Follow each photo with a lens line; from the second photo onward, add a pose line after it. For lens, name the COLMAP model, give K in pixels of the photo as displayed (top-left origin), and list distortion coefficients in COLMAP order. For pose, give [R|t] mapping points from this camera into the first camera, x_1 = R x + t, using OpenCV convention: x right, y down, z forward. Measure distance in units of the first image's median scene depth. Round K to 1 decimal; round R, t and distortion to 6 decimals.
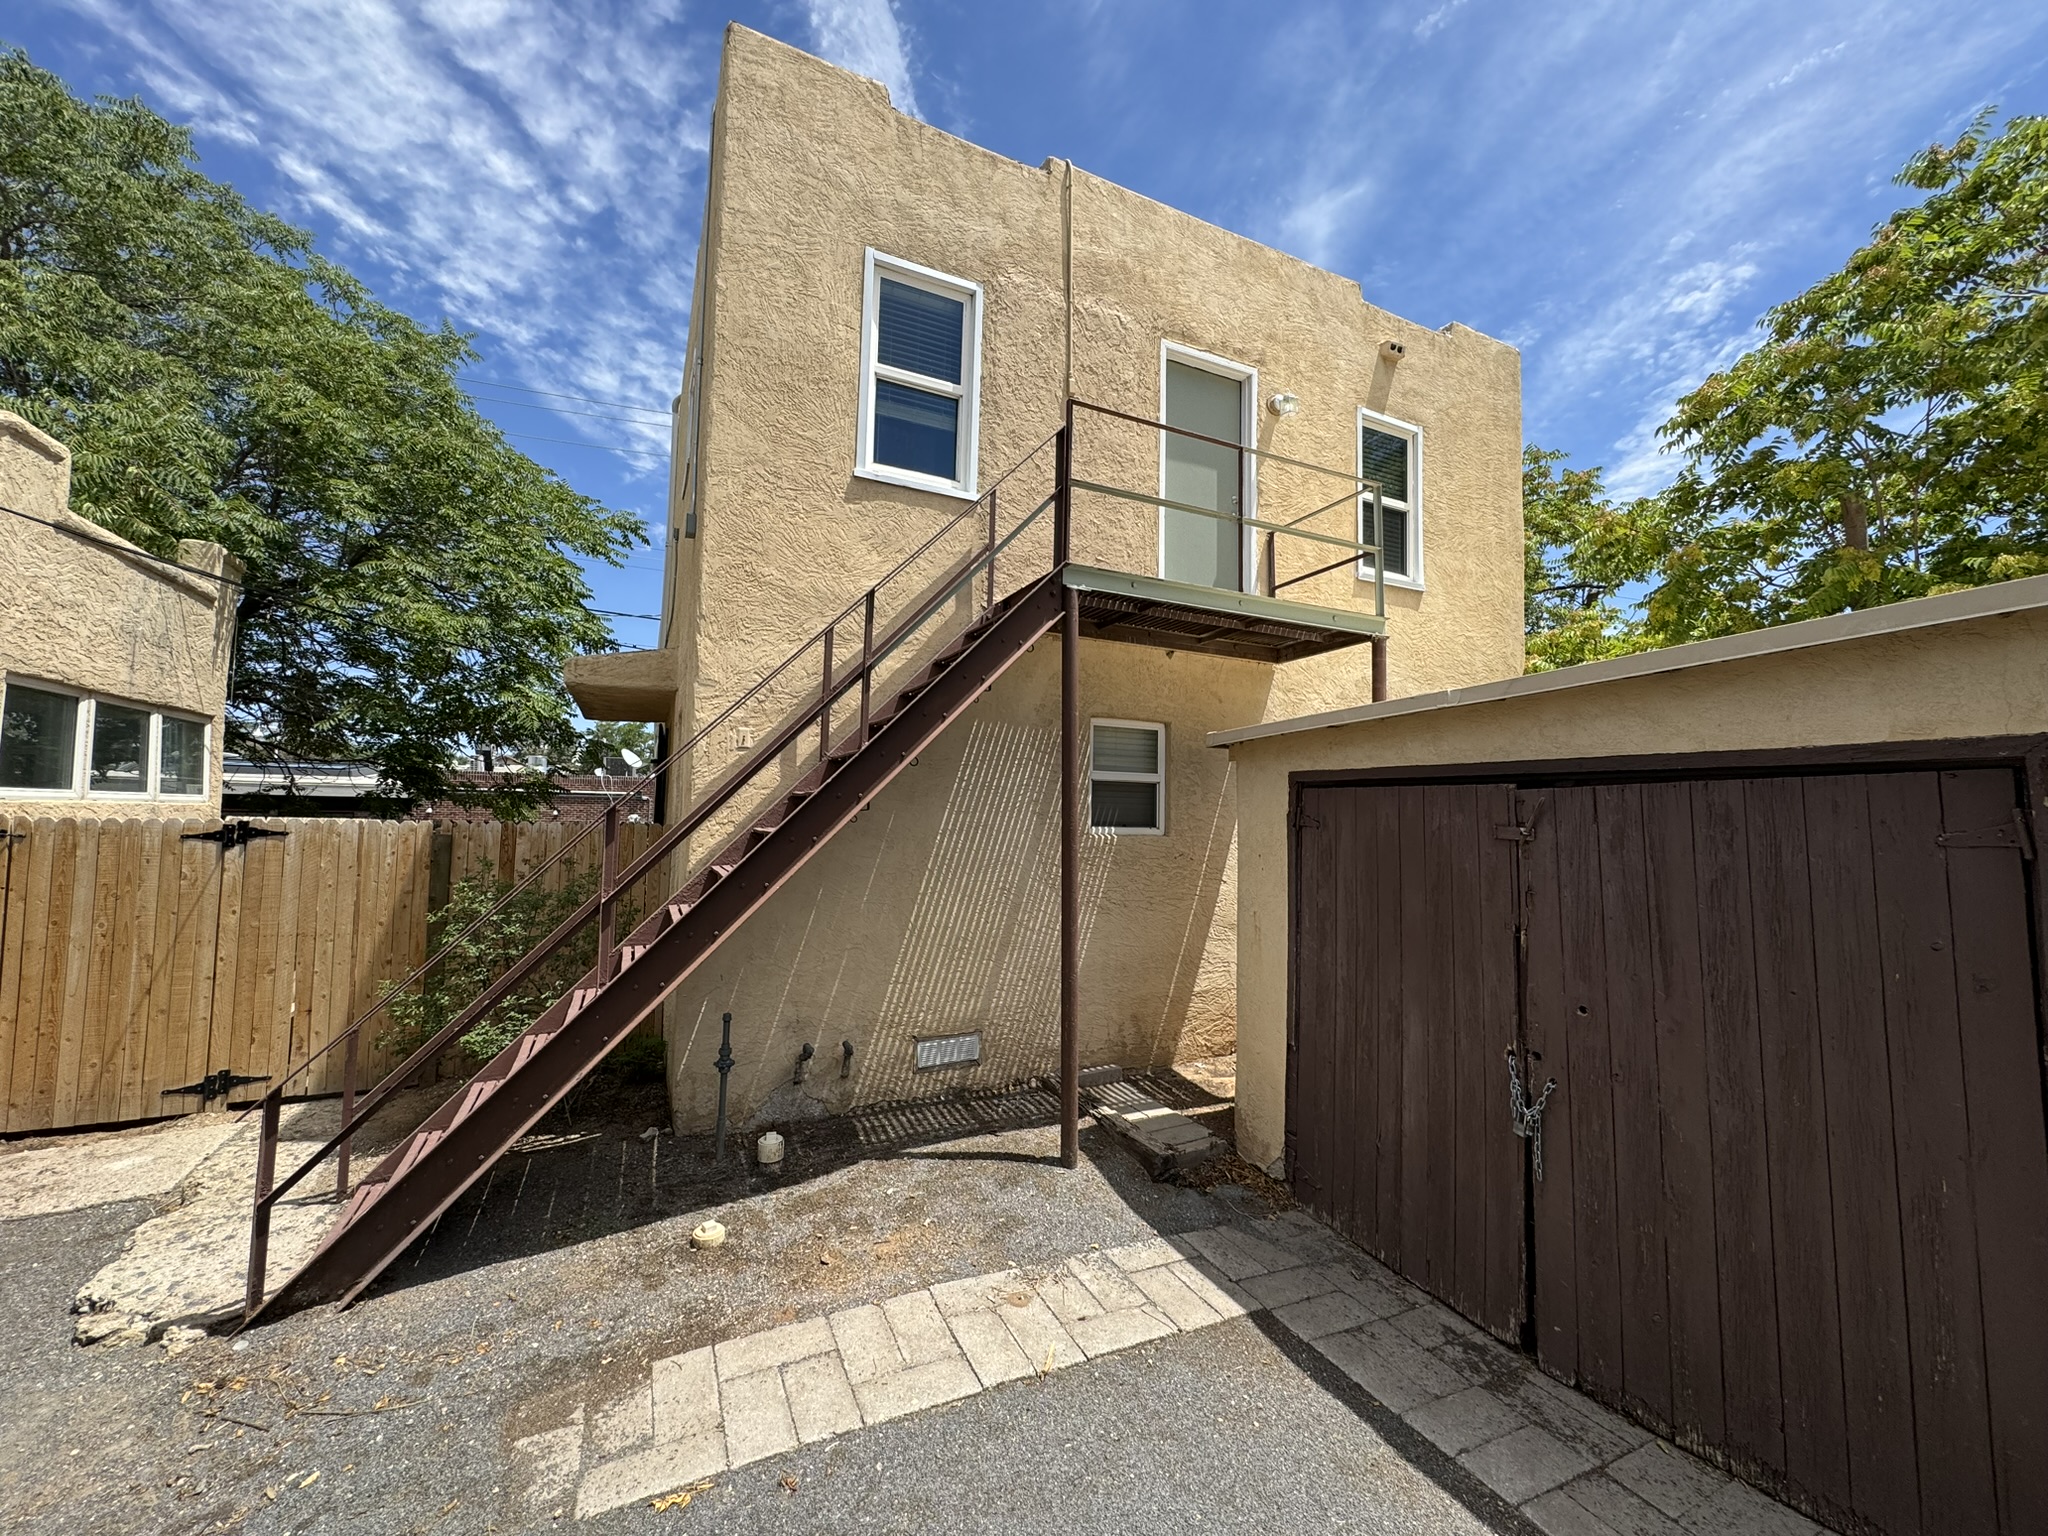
lens RADIAL K [[818.8, 0, 1024.0], [0, 818.8, 768.0], [0, 0, 1]] dist [-0.001047, -0.000925]
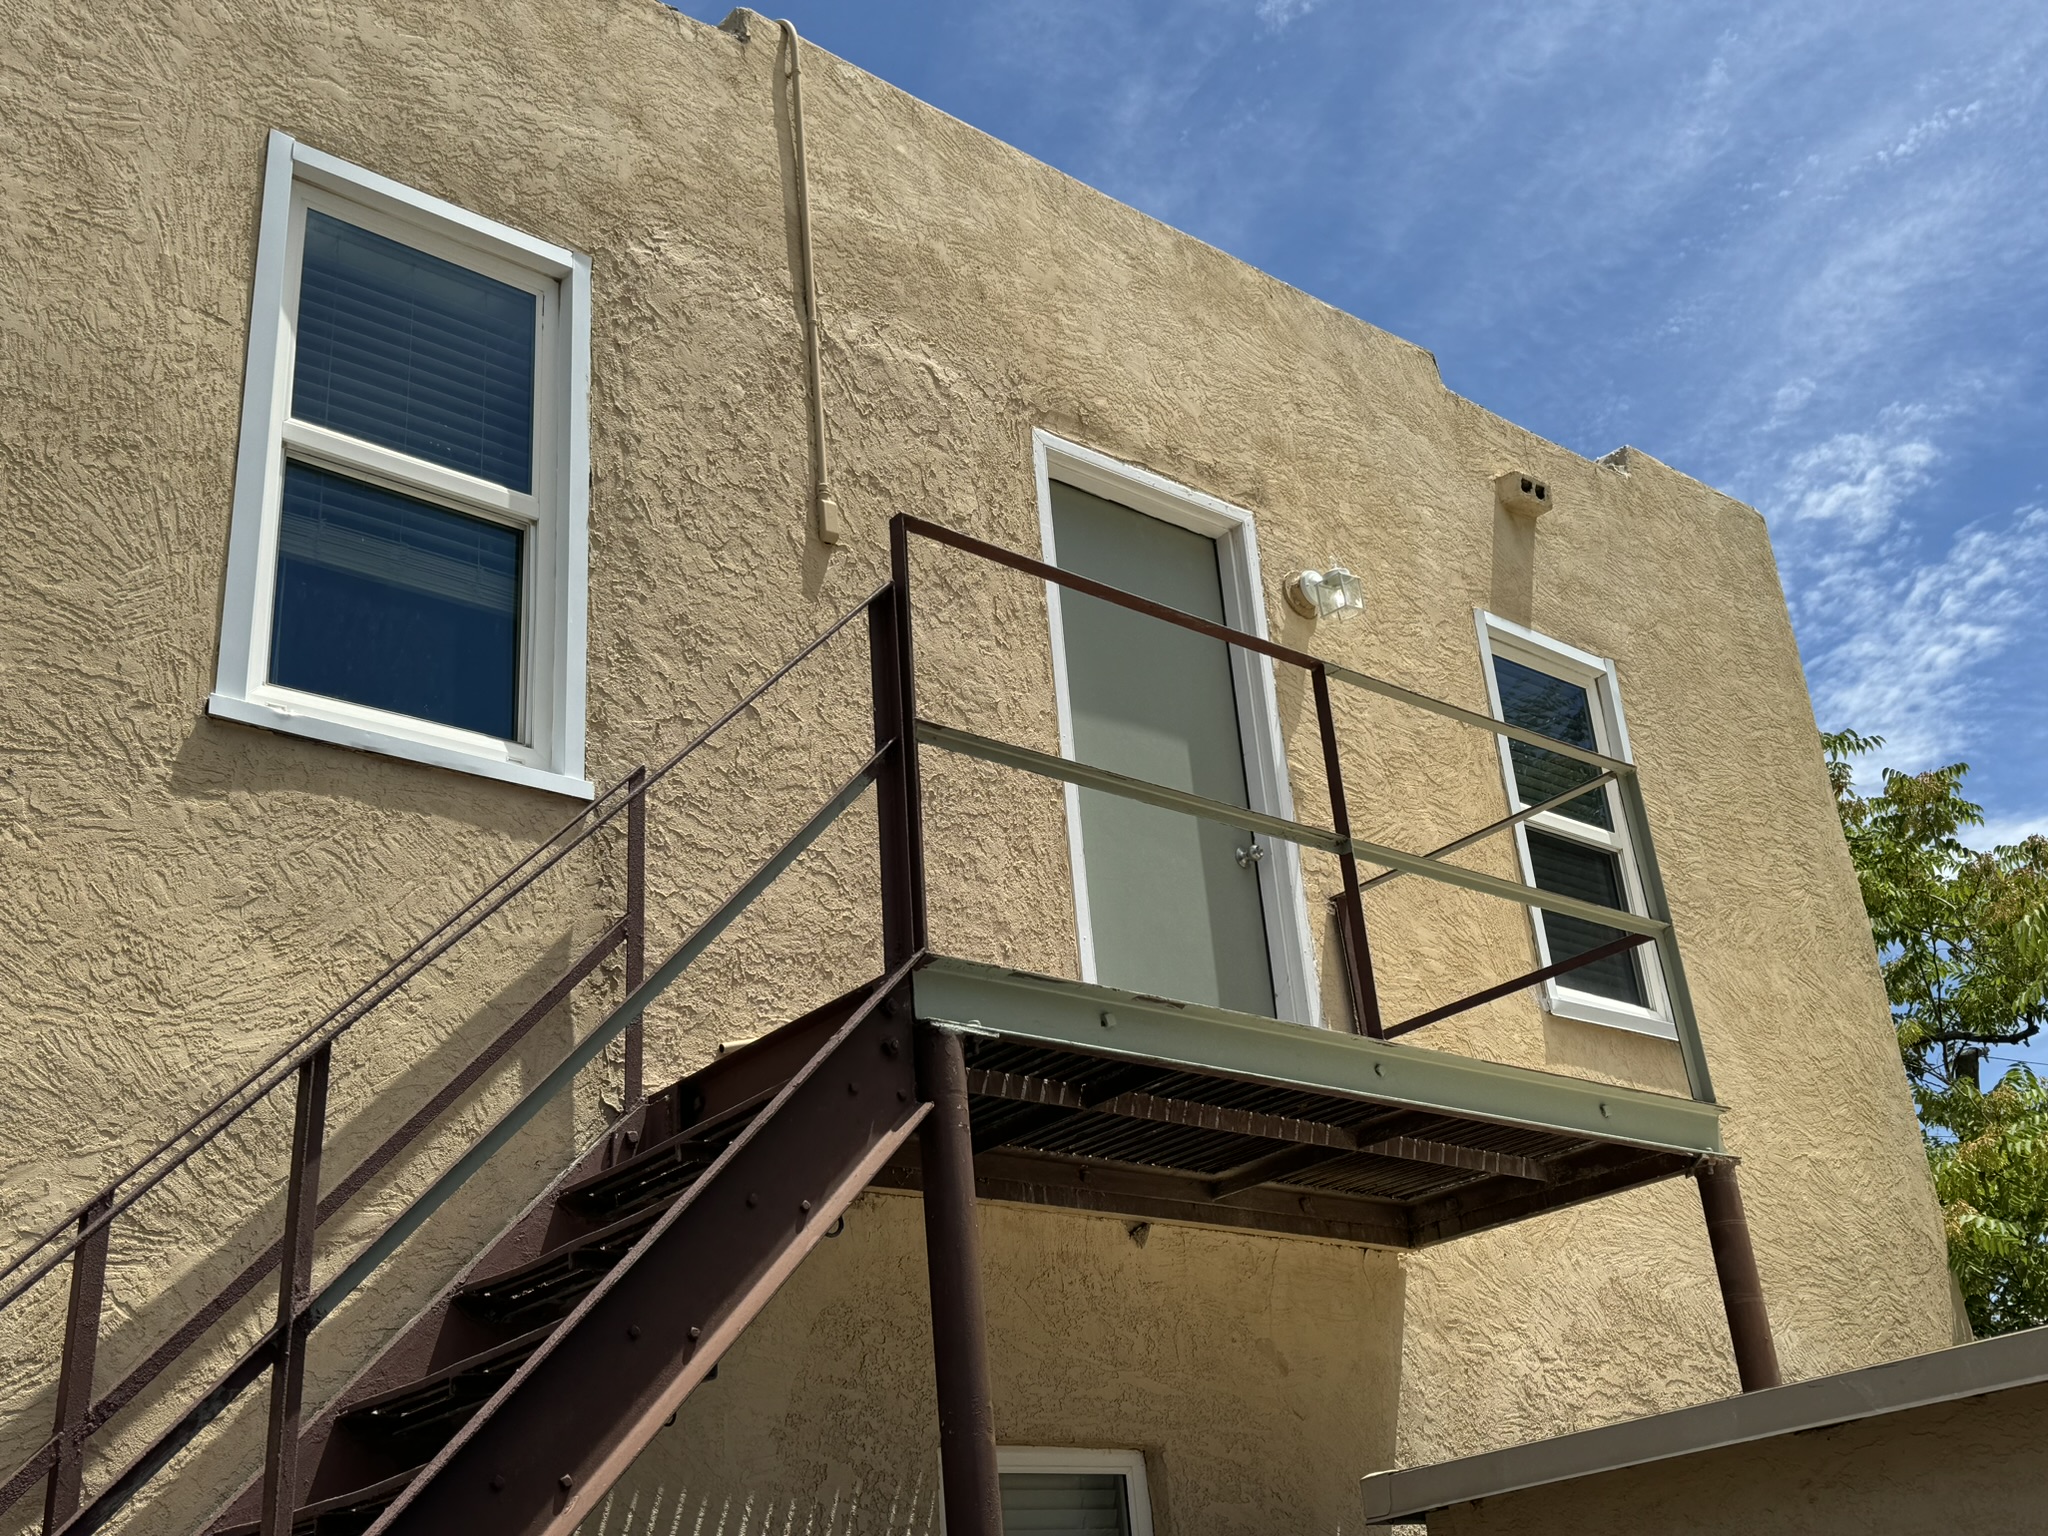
lens RADIAL K [[2069.5, 0, 1024.0], [0, 2069.5, 768.0], [0, 0, 1]] dist [0.180232, -0.360024]
pose [[0.964702, 0.013162, 0.263015, -0.098789], [0.082894, 0.932803, -0.350723, -0.017924], [-0.249957, 0.360145, 0.898786, 0.156170]]
